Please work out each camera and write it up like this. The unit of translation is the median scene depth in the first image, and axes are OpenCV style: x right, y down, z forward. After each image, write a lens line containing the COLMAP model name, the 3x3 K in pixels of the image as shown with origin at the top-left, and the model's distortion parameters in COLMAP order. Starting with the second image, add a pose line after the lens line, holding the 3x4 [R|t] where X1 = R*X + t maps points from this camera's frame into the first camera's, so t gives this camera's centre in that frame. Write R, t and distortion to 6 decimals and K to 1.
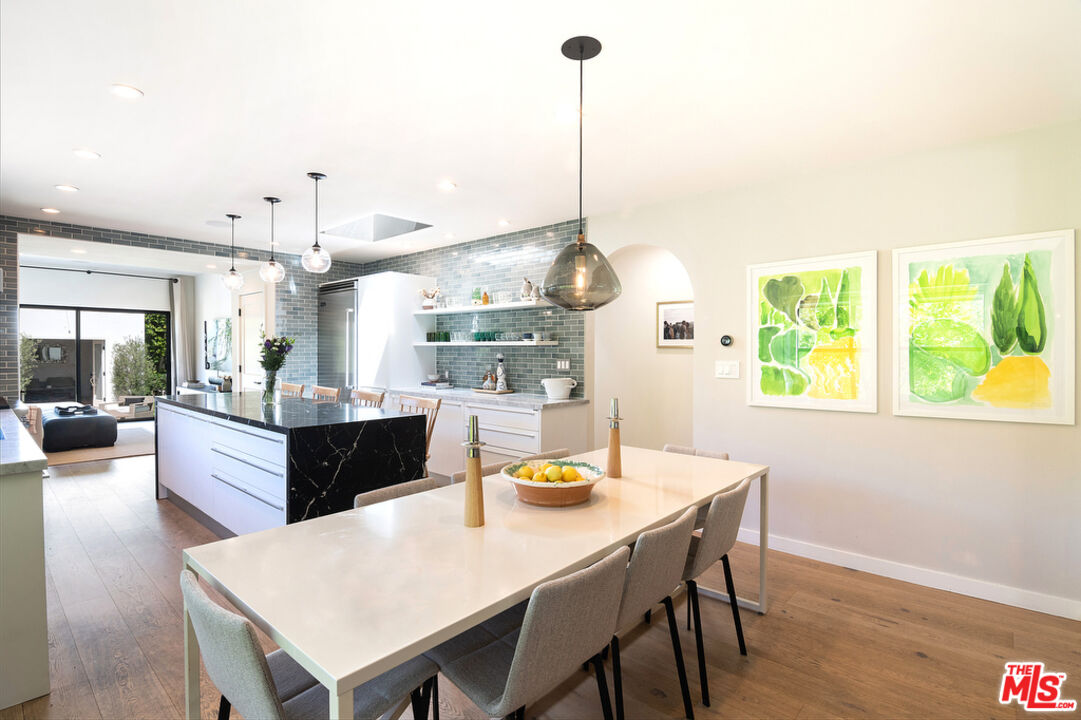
lens RADIAL K [[522.0, 0, 541.4], [0, 522.0, 360.0], [0, 0, 1]] dist [-0.019289, -0.004213]
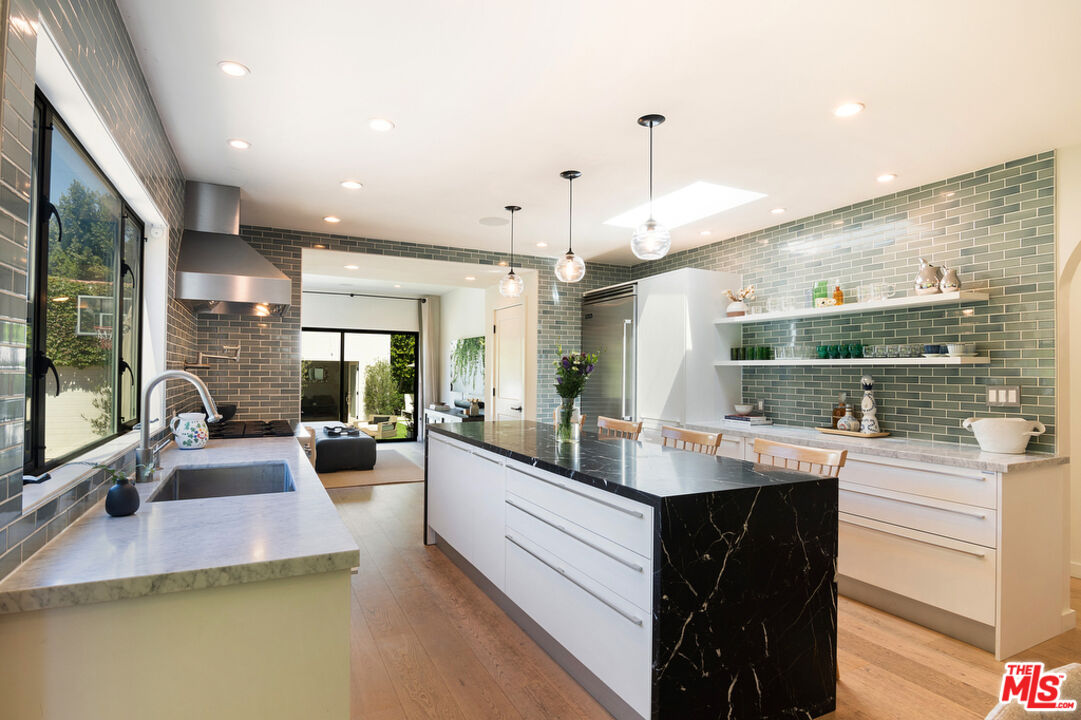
lens RADIAL K [[563.5, 0, 535.2], [0, 563.5, 362.5], [0, 0, 1]] dist [-0.003795, -0.008506]
pose [[0.924967, -0.004150, -0.380025, -0.186107], [-0.009485, 0.999377, -0.034001, -0.002104], [0.379929, 0.035055, 0.924351, 0.162198]]
